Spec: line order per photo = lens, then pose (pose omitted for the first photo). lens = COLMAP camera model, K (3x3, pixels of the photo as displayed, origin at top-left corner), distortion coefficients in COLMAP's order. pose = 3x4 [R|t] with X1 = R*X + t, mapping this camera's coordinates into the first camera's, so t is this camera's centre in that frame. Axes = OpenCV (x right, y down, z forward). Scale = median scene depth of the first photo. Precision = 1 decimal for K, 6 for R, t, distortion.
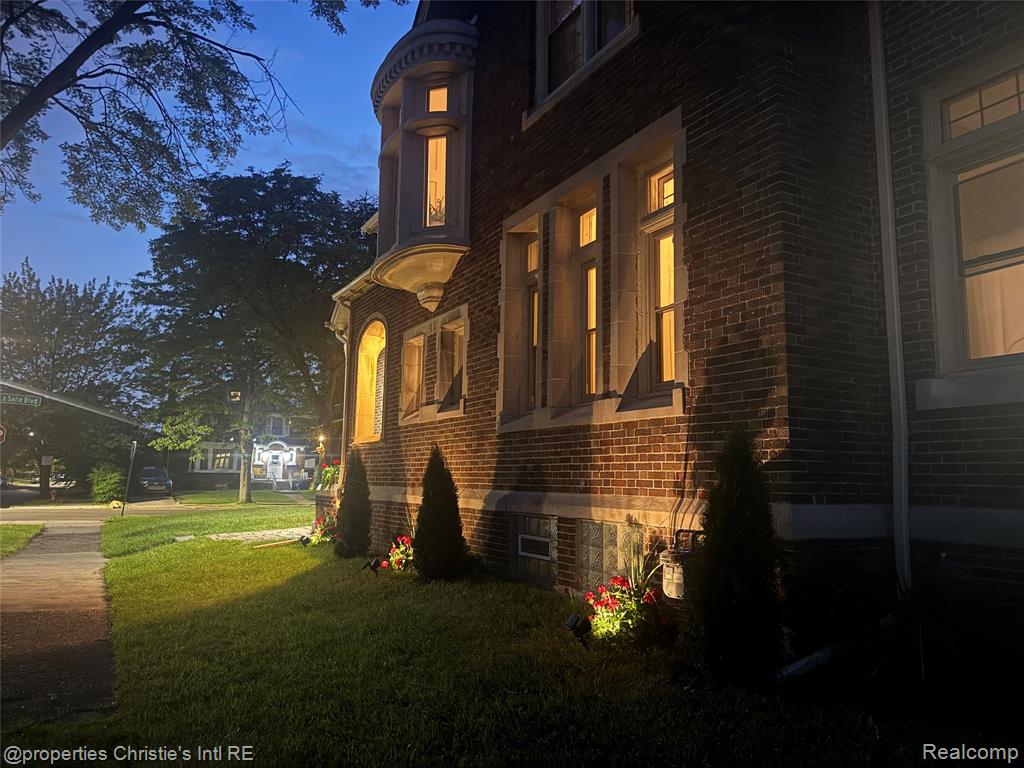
lens RADIAL K [[715.4, 0, 512.0], [0, 715.4, 384.0], [0, 0, 1]] dist [-0.001924, -0.002503]
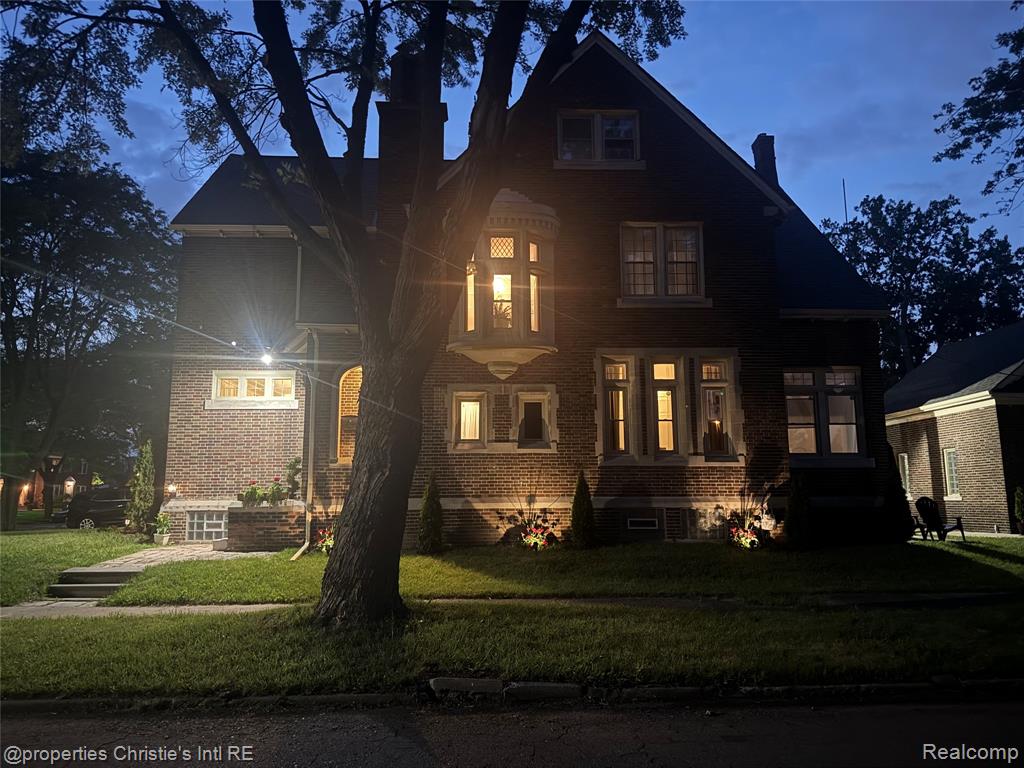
lens RADIAL K [[715.4, 0, 512.0], [0, 715.4, 384.0], [0, 0, 1]] dist [-0.001924, -0.002503]
pose [[0.491726, 0.116739, 0.862889, -2.212103], [-0.107671, 0.991519, -0.072784, 0.024138], [-0.864067, -0.057118, 0.500125, 0.369514]]
